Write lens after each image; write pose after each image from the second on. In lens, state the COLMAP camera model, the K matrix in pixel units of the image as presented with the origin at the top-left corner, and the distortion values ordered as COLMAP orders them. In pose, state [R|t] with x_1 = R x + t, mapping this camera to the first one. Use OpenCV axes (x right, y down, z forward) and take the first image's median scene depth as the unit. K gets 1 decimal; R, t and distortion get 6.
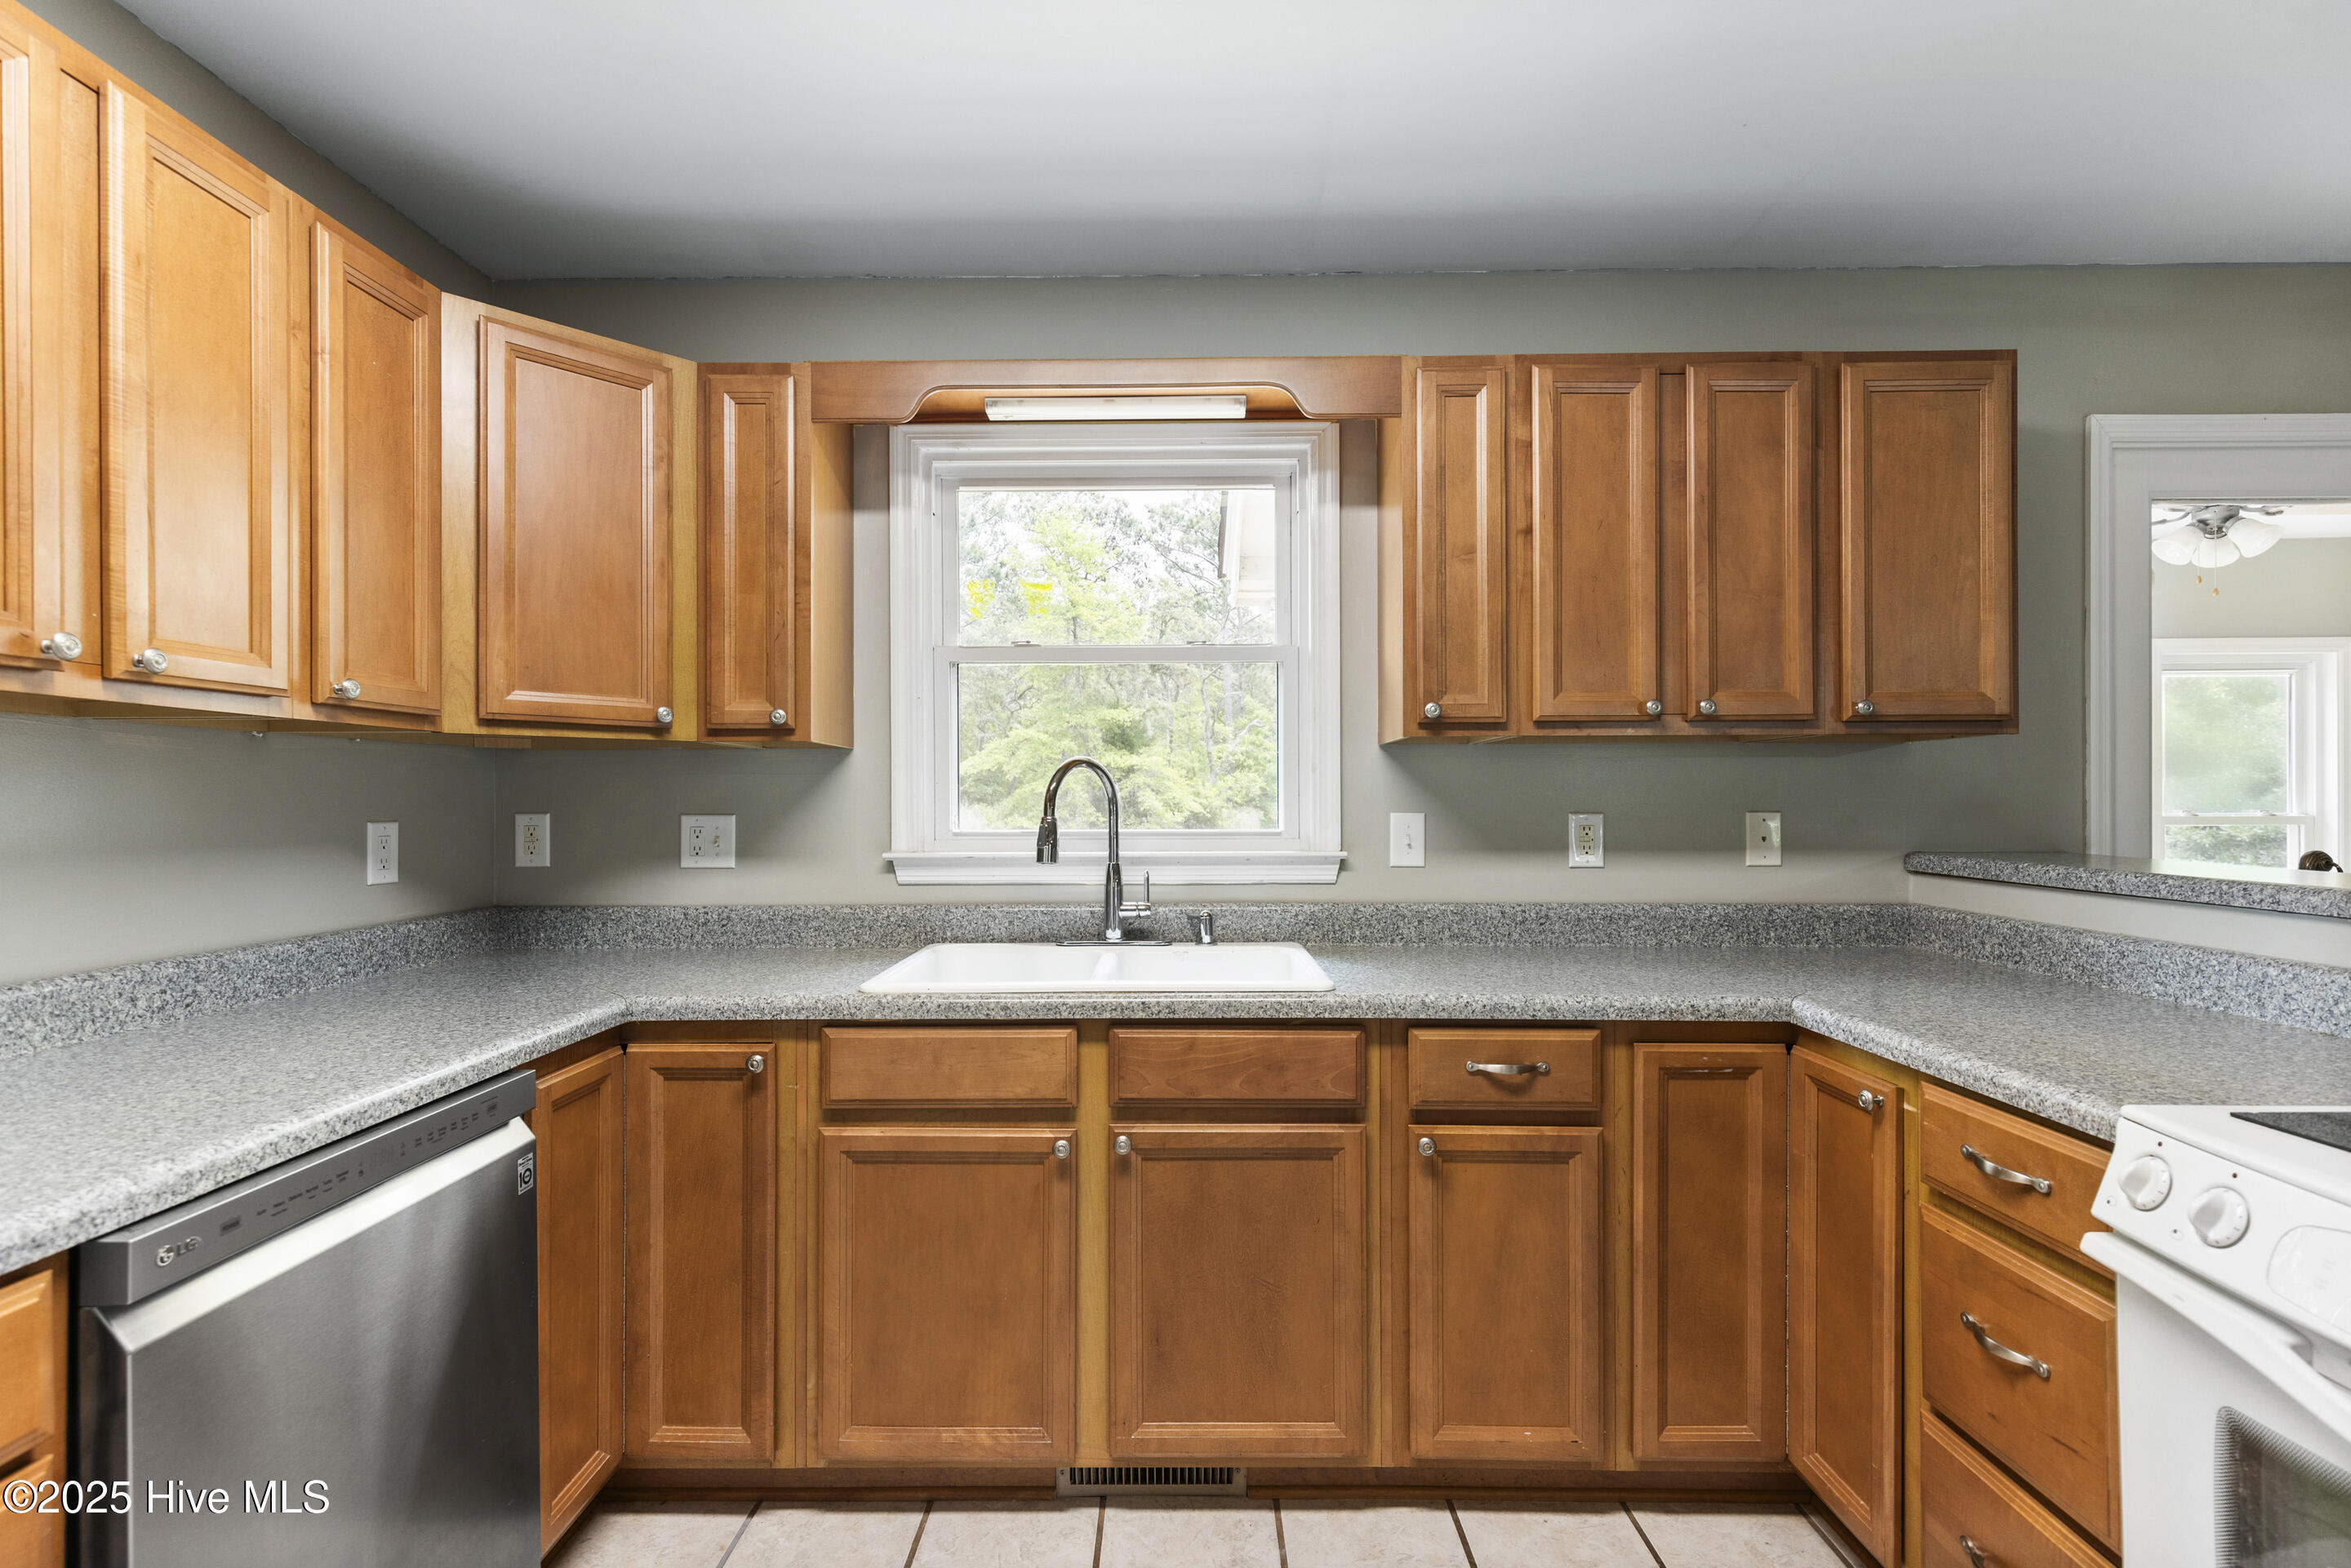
lens RADIAL K [[1079.2, 0, 1177.4], [0, 1079.2, 793.9], [0, 0, 1]] dist [0.001905, -0.000254]
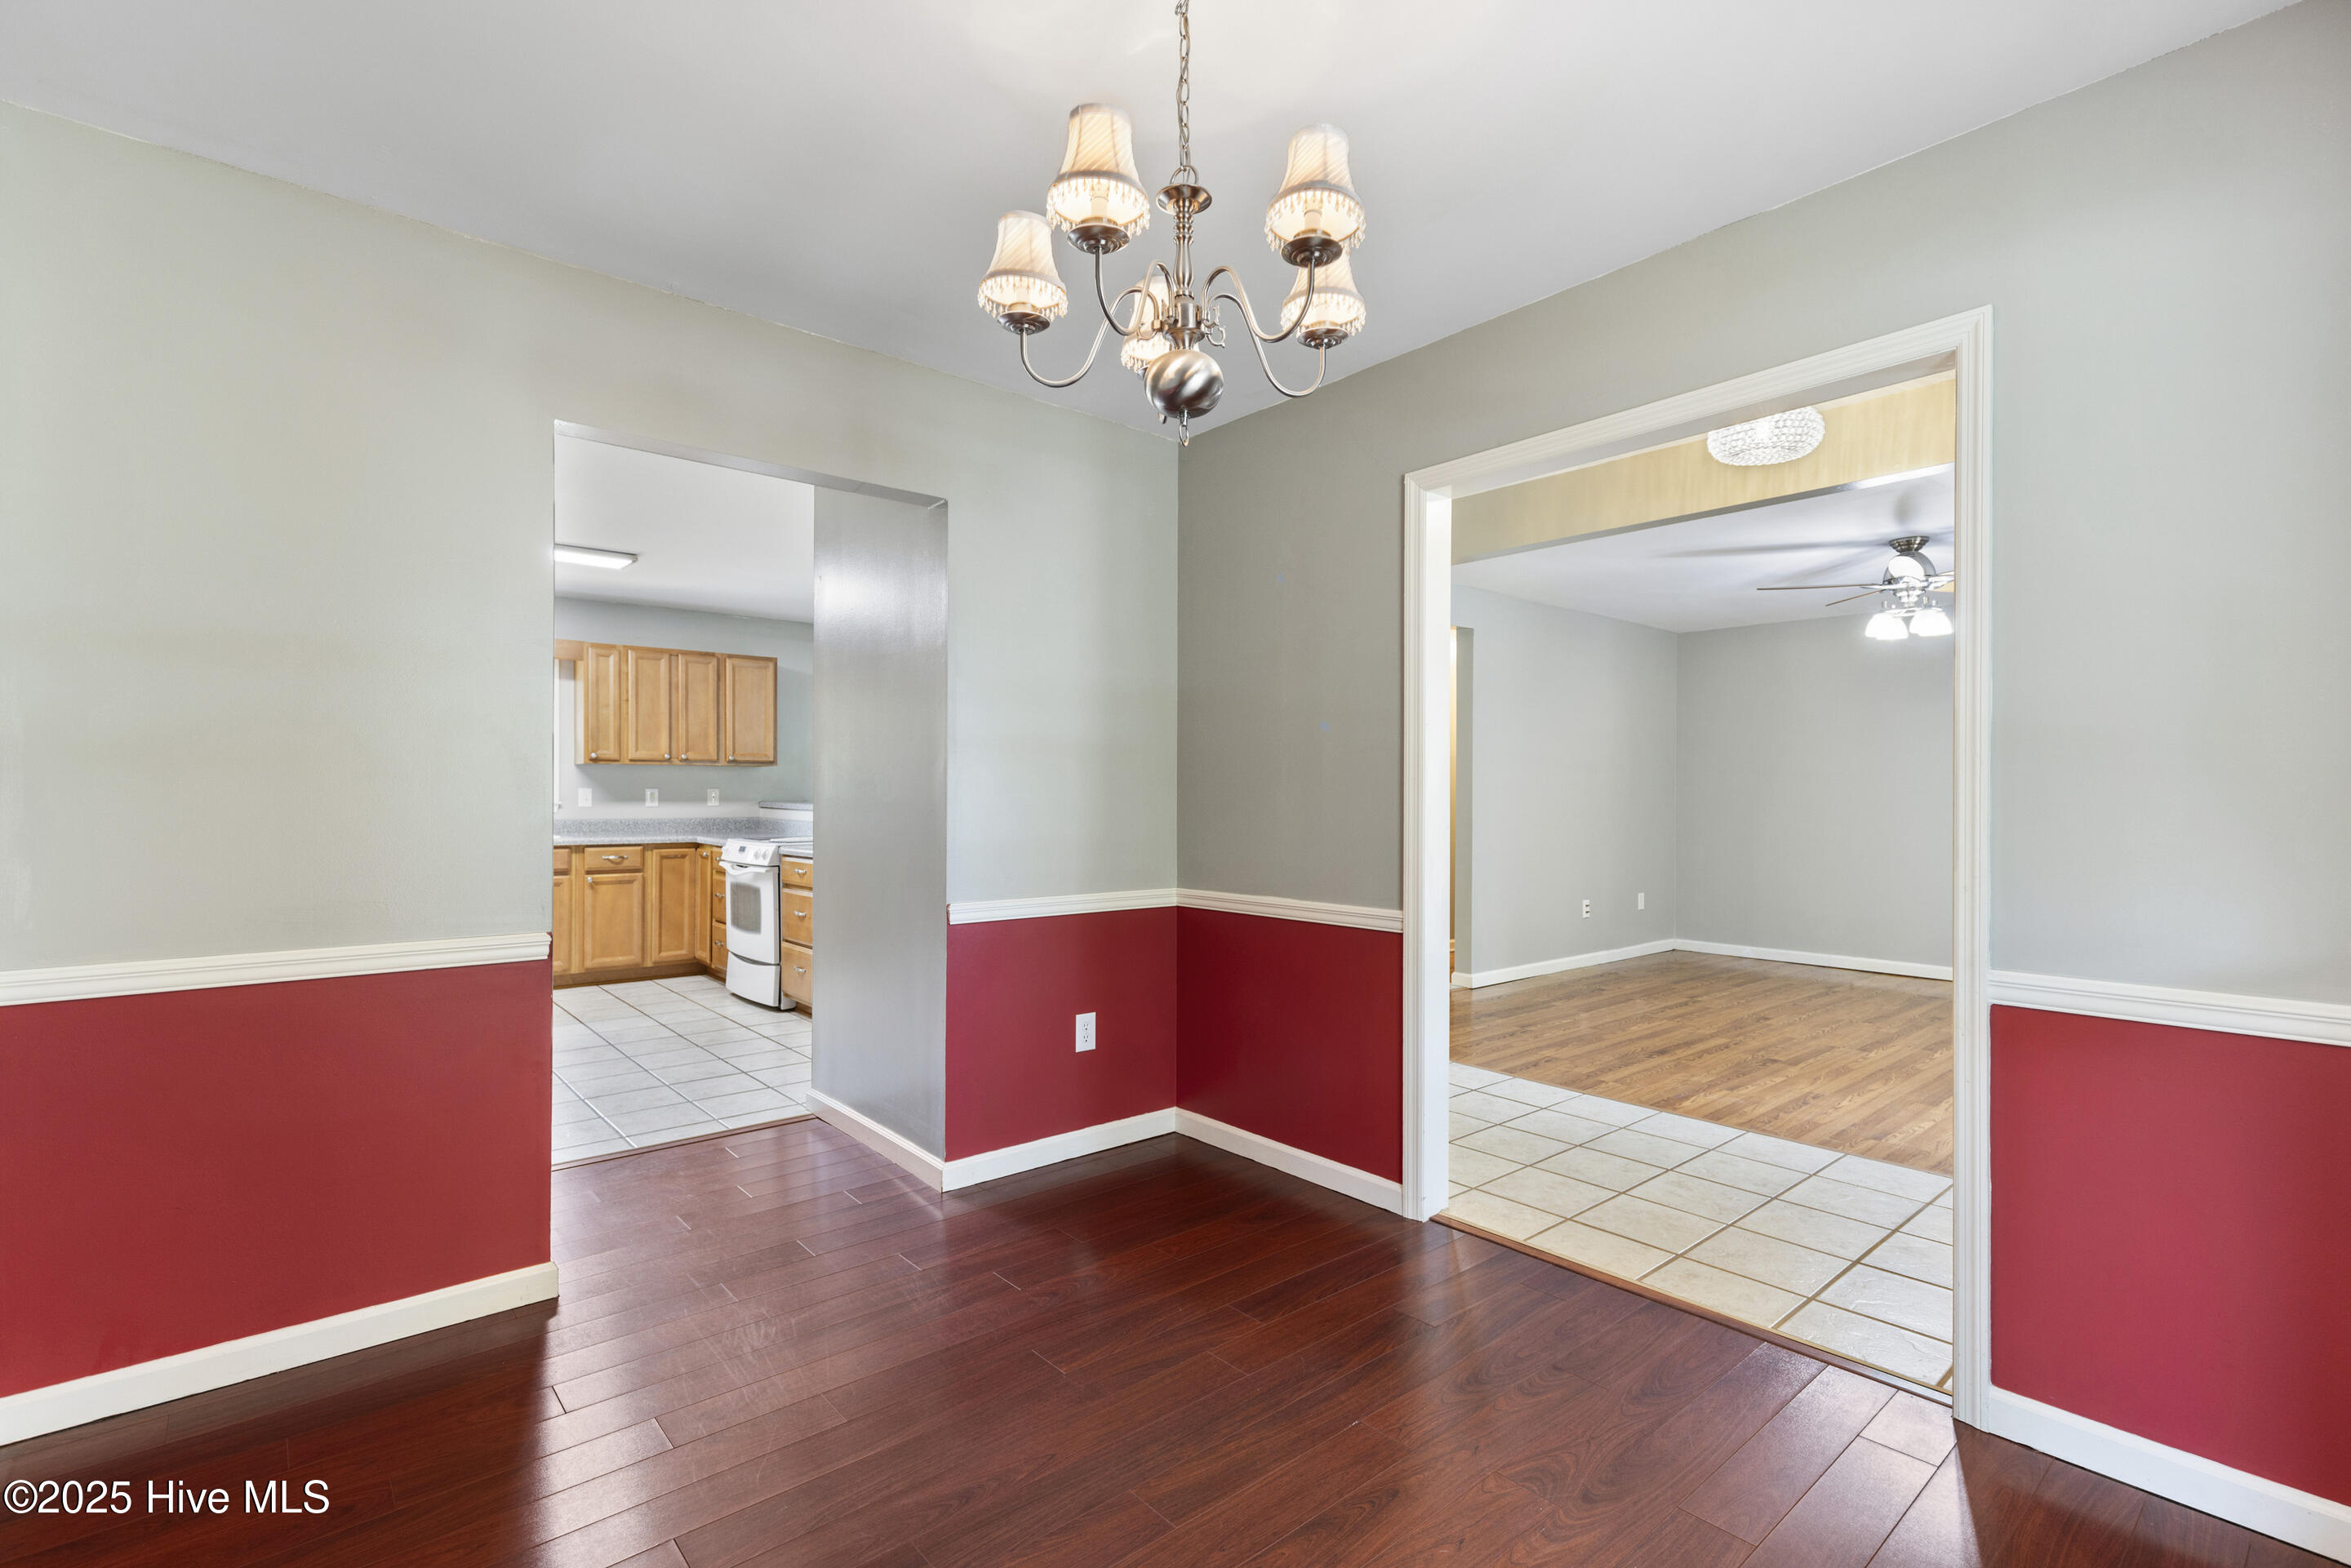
lens RADIAL K [[1079.2, 0, 1162.9], [0, 1079.2, 786.7], [0, 0, 1]] dist [0.001905, -0.000254]
pose [[0.766012, 0.004750, 0.642809, -0.528489], [-0.006776, 0.999977, 0.000684, 0.001674], [-0.642791, -0.004880, 0.766026, -2.536099]]
